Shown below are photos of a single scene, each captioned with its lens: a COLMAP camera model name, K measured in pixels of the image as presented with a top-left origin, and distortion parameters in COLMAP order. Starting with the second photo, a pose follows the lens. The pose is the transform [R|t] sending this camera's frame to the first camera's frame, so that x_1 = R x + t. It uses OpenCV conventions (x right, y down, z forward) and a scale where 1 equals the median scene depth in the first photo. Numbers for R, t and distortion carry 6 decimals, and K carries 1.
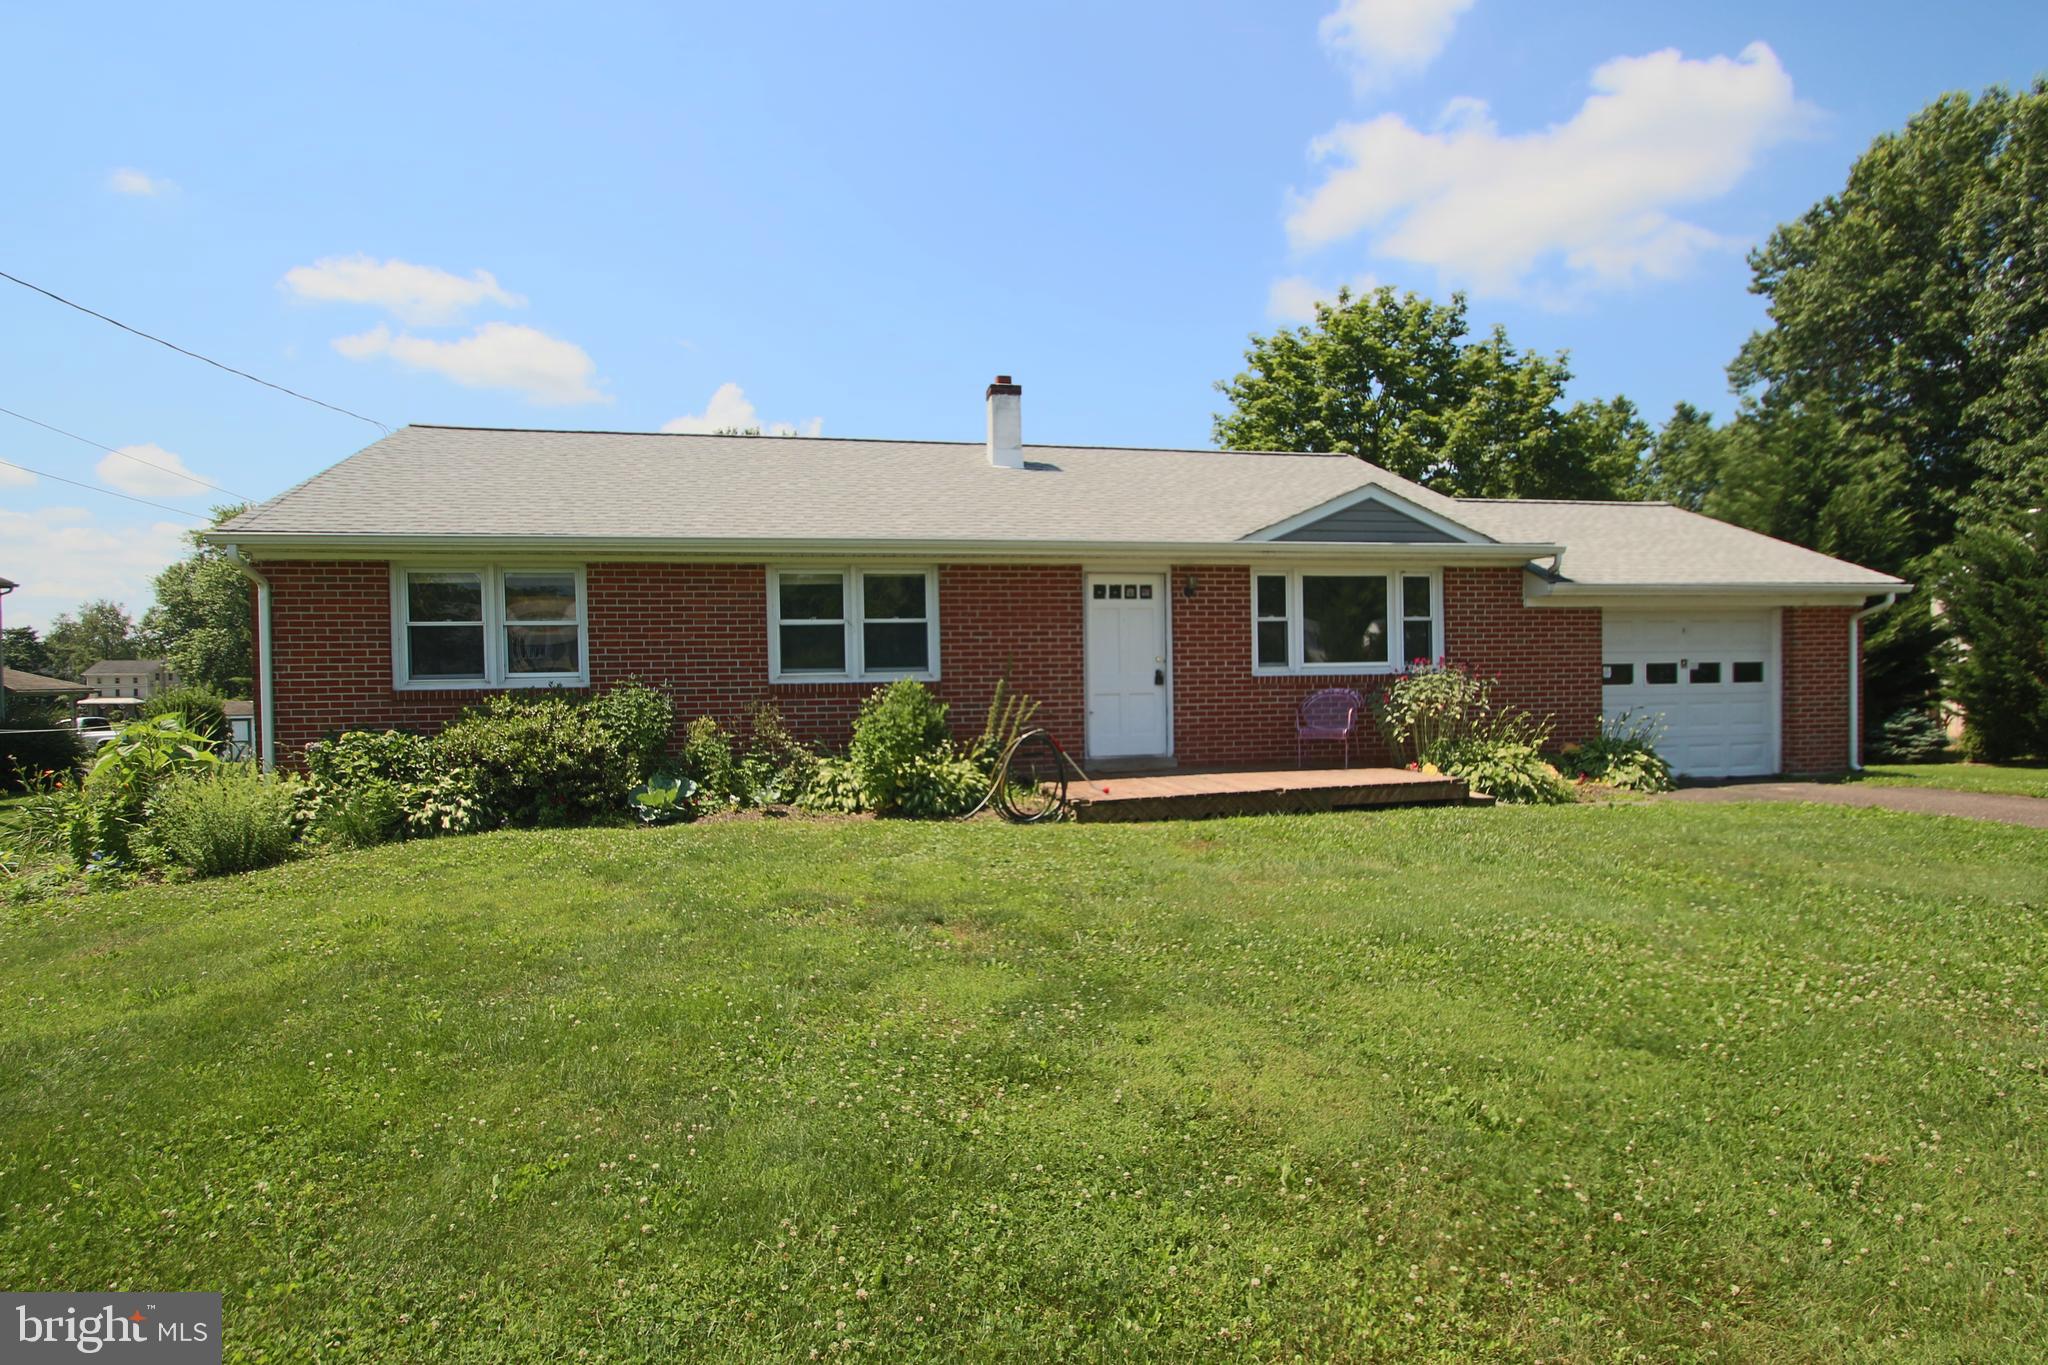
lens RADIAL K [[1055.1, 0, 1023.8], [0, 1055.1, 689.5], [0, 0, 1]] dist [0.000518, 0.000875]
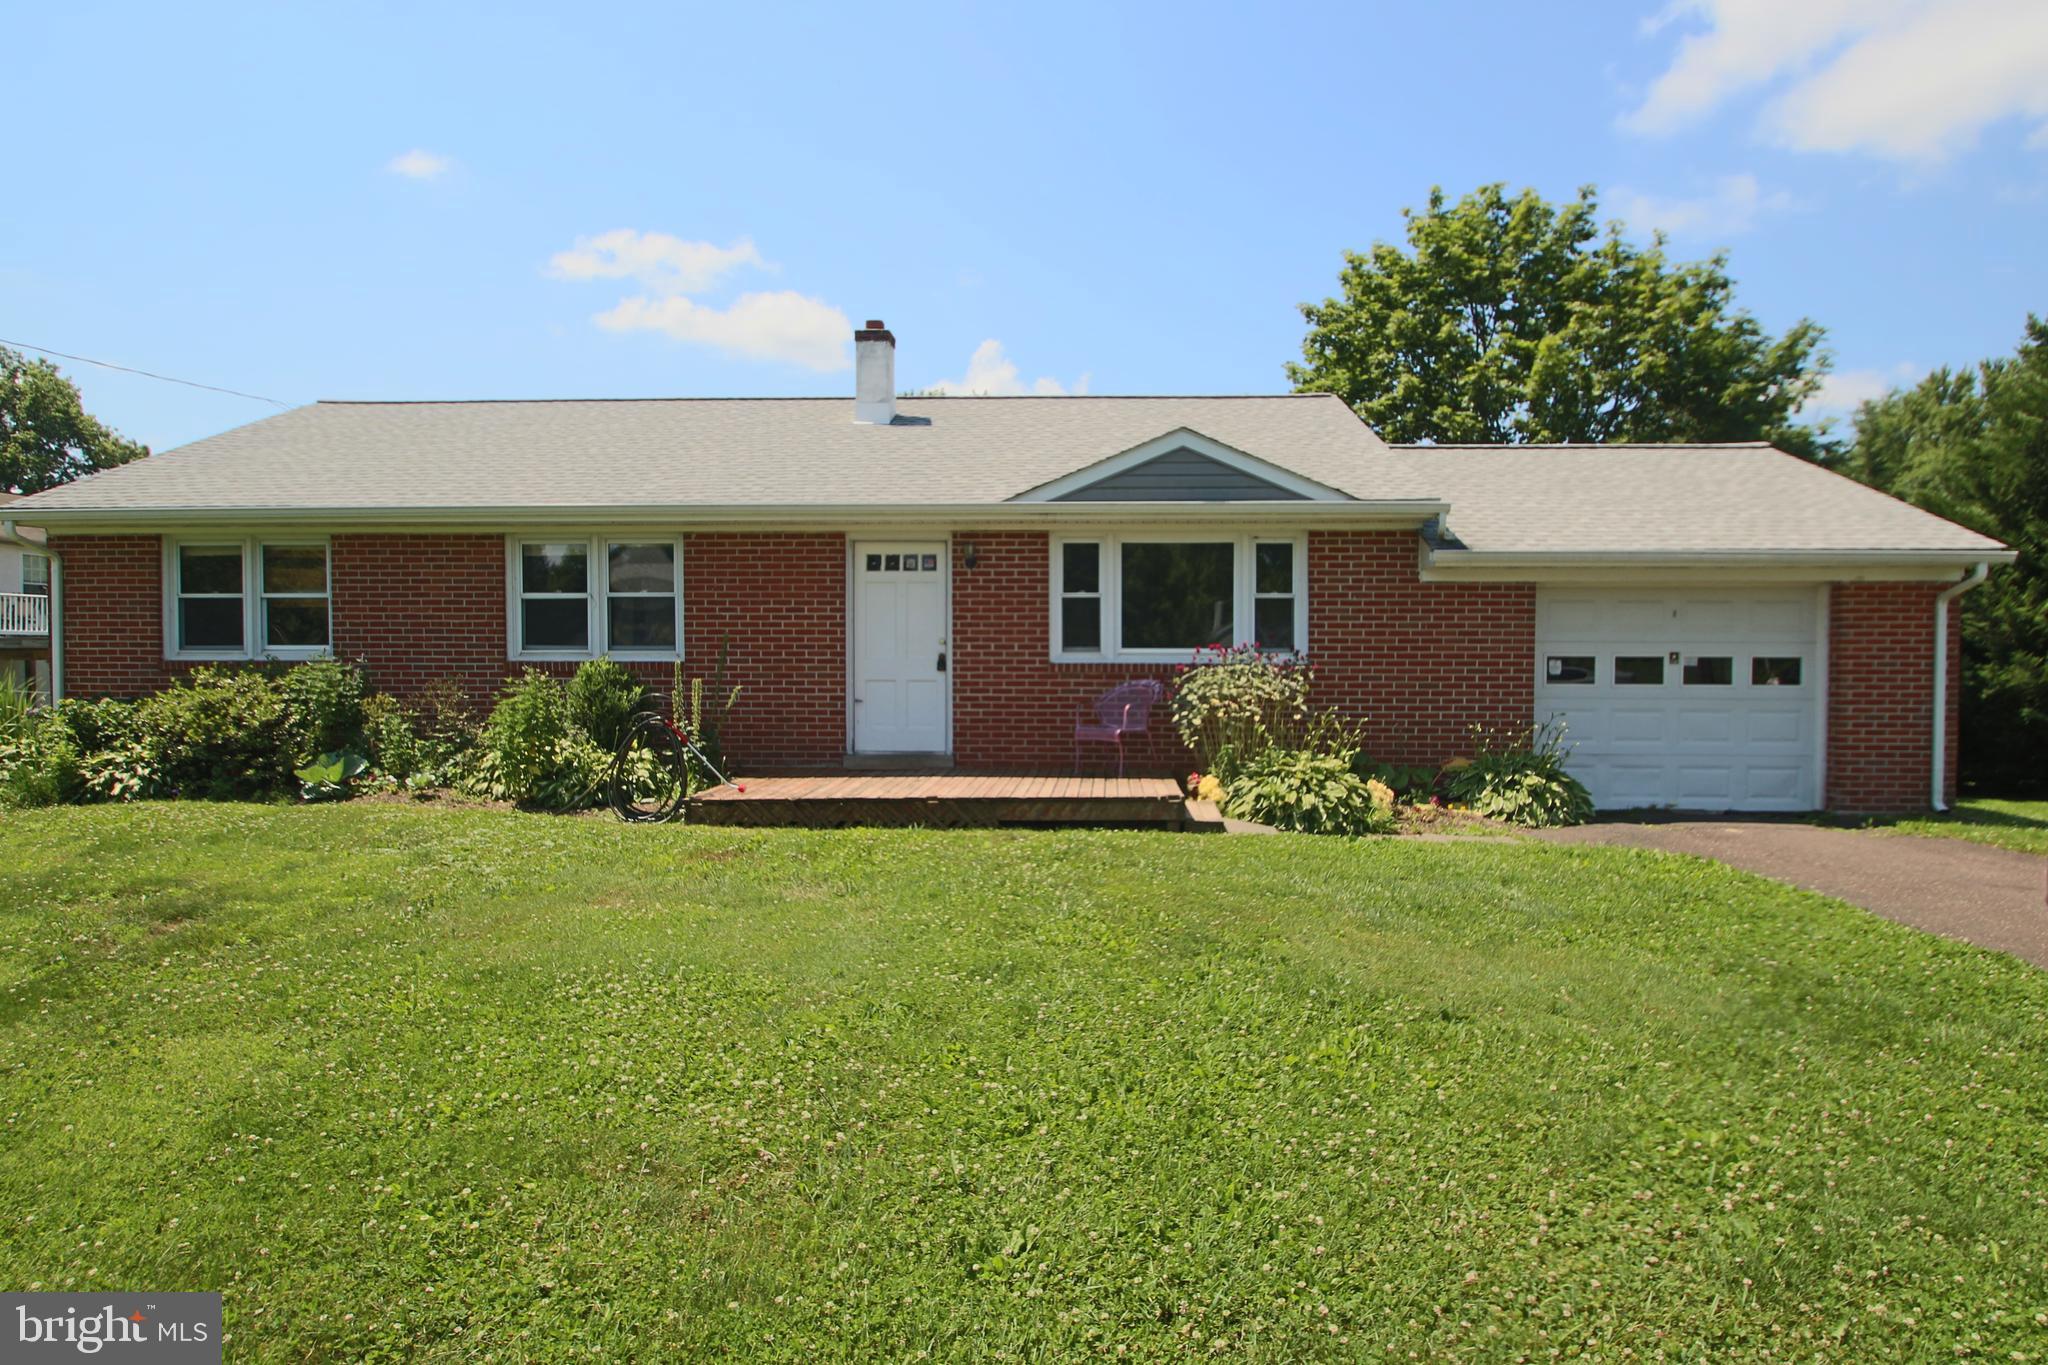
lens RADIAL K [[1174.7, 0, 1024.0], [0, 1174.7, 670.9], [0, 0, 1]] dist [-0.014585, -0.000075]
pose [[0.968490, 0.021320, -0.248136, 0.435161], [-0.021421, 0.999768, 0.002297, -0.007954], [0.248128, 0.003091, 0.968722, 0.090273]]
